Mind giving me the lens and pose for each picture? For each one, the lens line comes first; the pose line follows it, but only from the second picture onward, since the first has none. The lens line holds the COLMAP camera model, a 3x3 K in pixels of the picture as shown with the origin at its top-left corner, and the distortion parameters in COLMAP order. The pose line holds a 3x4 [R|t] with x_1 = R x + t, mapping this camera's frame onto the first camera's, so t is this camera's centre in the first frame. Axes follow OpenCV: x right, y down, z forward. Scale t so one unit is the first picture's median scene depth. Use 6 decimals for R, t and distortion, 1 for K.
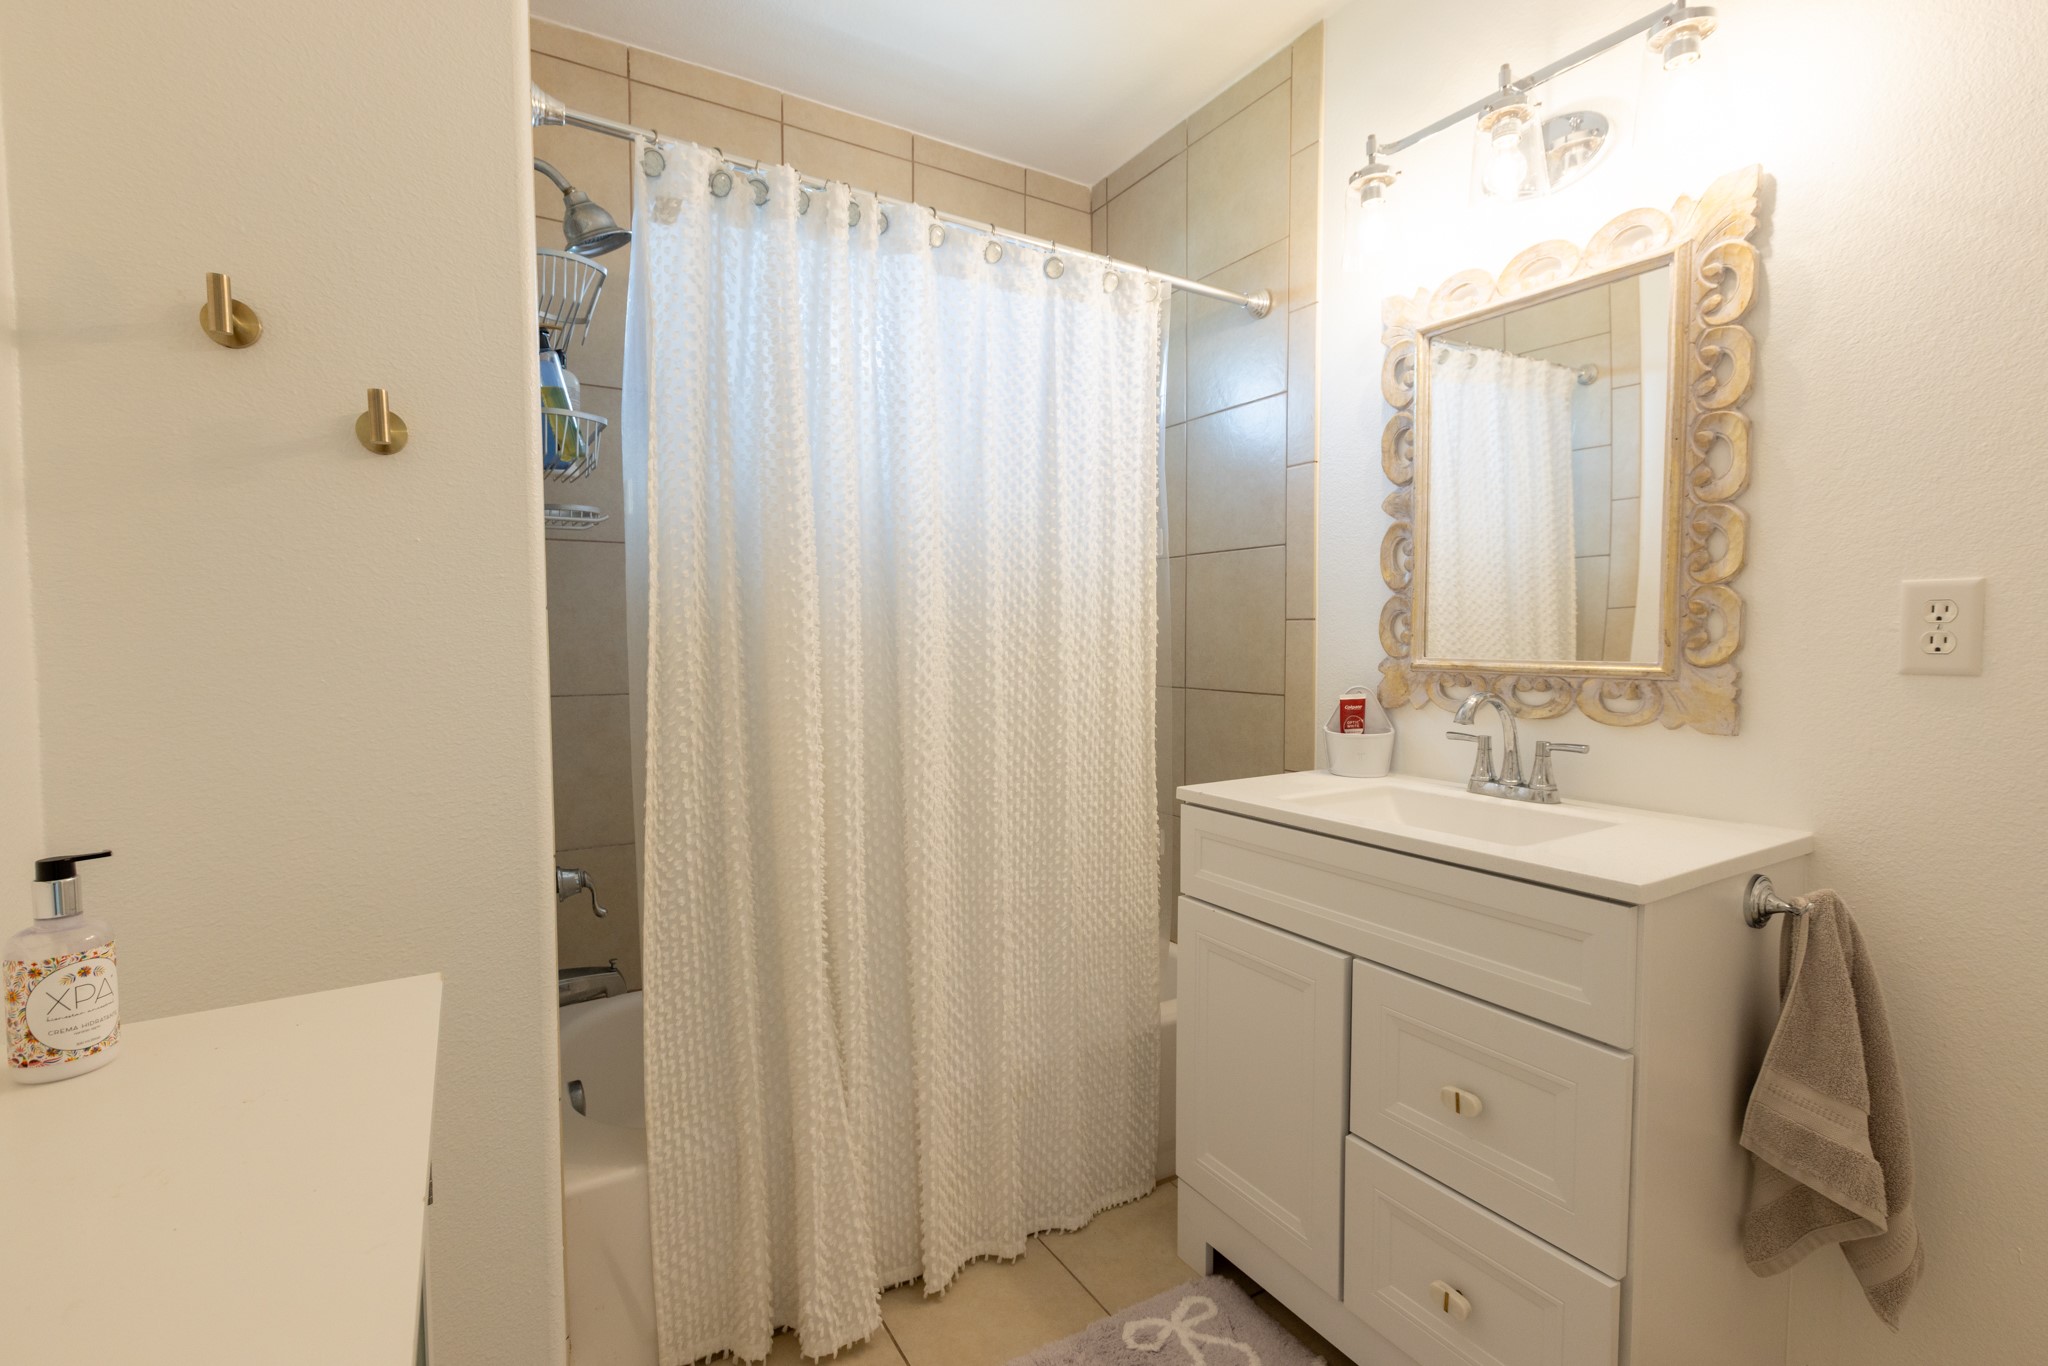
lens RADIAL K [[934.0, 0, 1024.5], [0, 934.0, 673.9], [0, 0, 1]] dist [-0.000259, -0.000111]
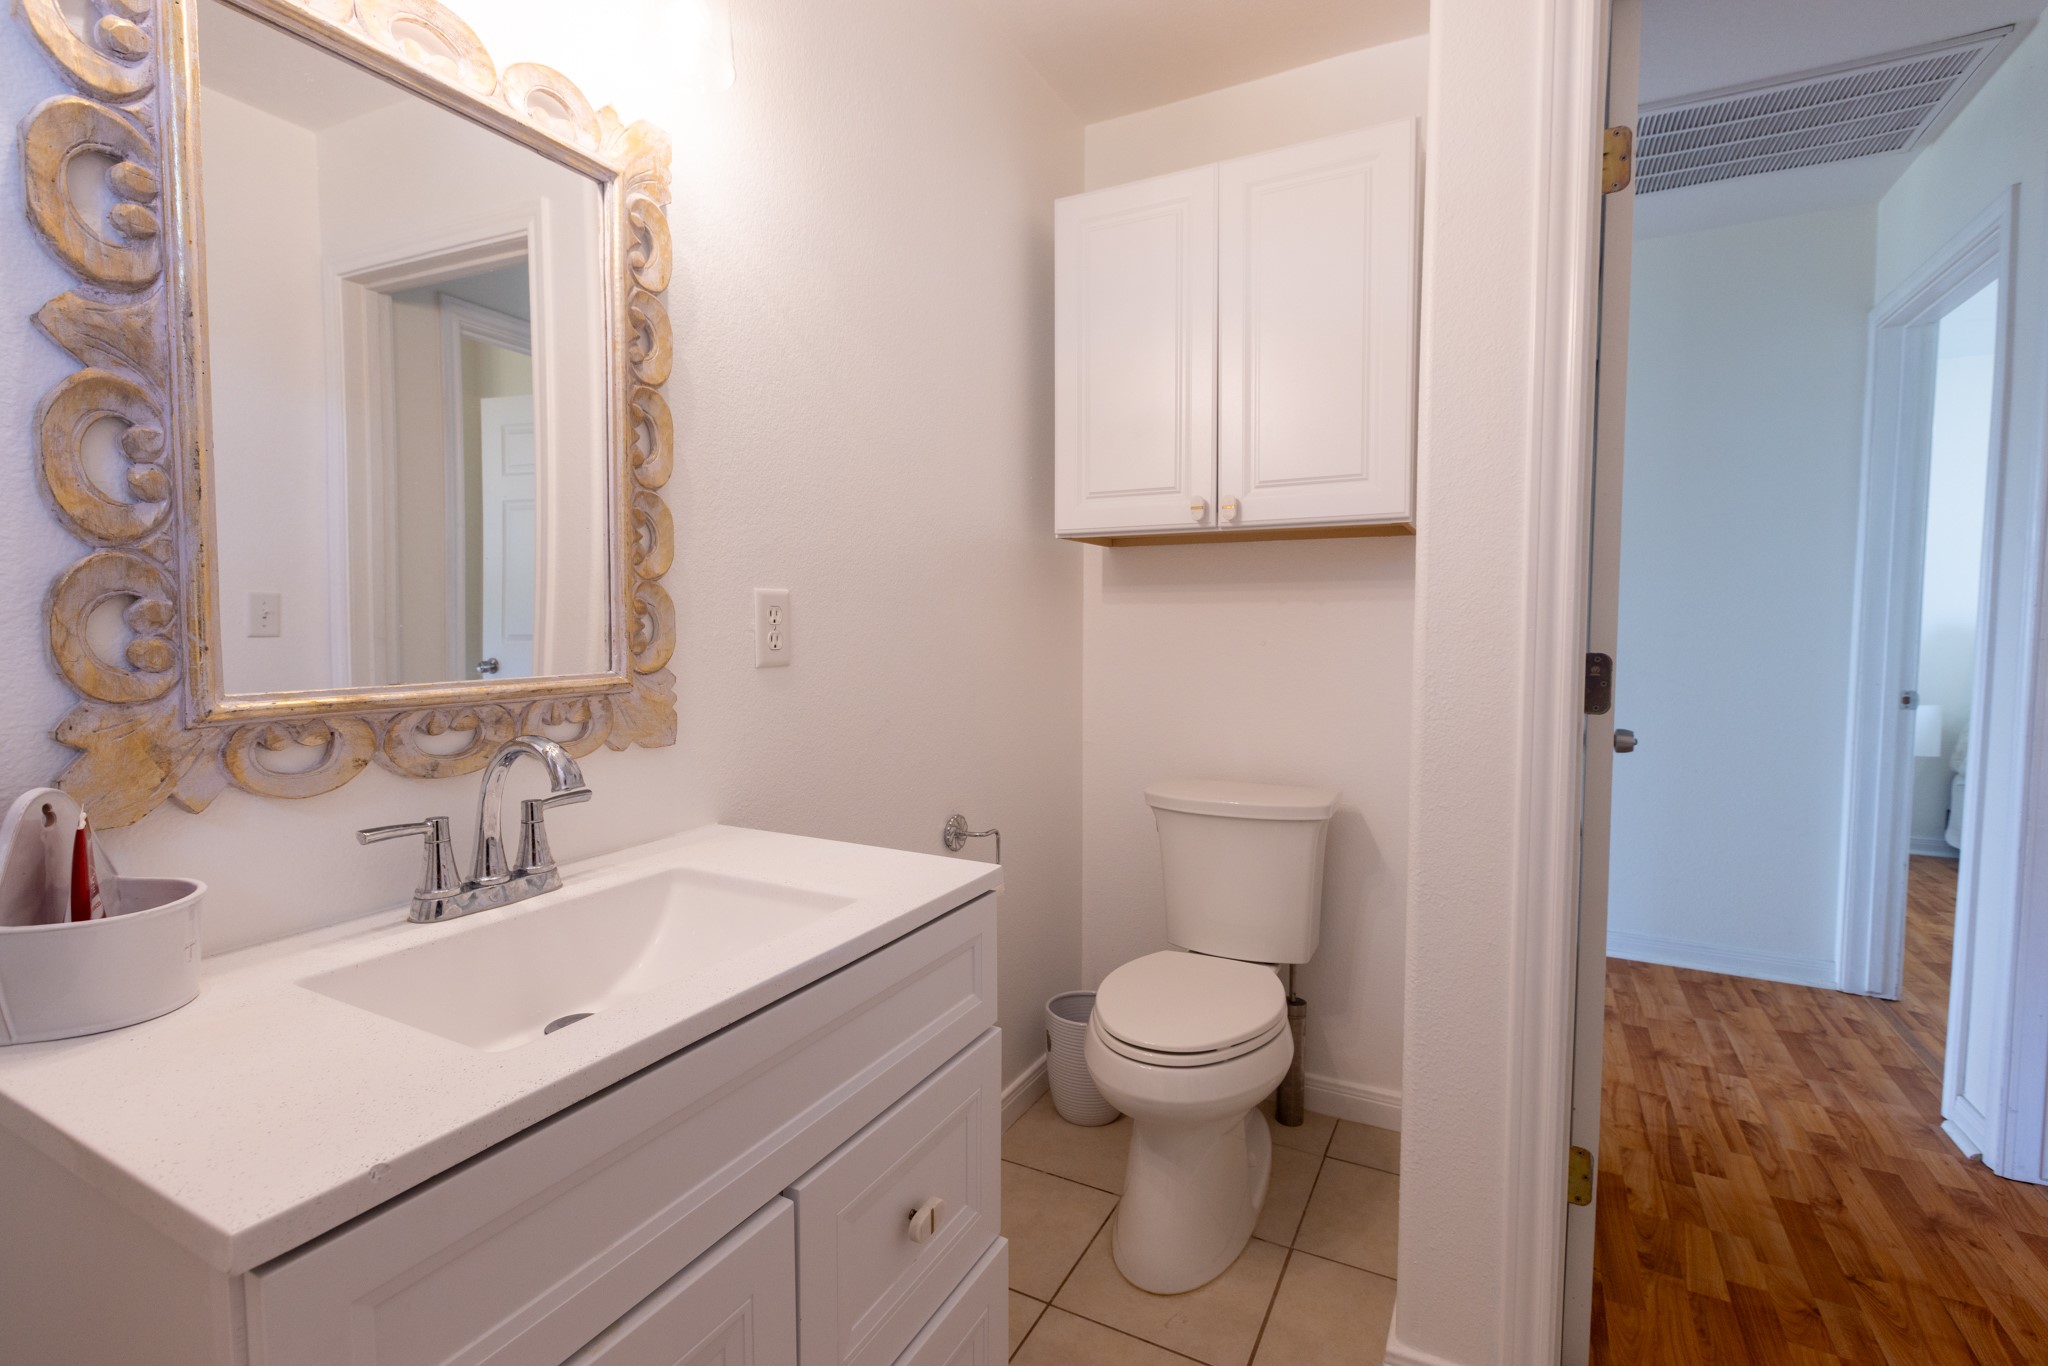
lens RADIAL K [[934.0, 0, 1024.0], [0, 934.0, 685.6], [0, 0, 1]] dist [-0.000259, -0.000111]
pose [[-0.513000, -0.052383, 0.856789, -0.208057], [0.045977, 0.995027, 0.088363, -0.055983], [-0.857157, 0.084722, -0.508040, 1.101783]]
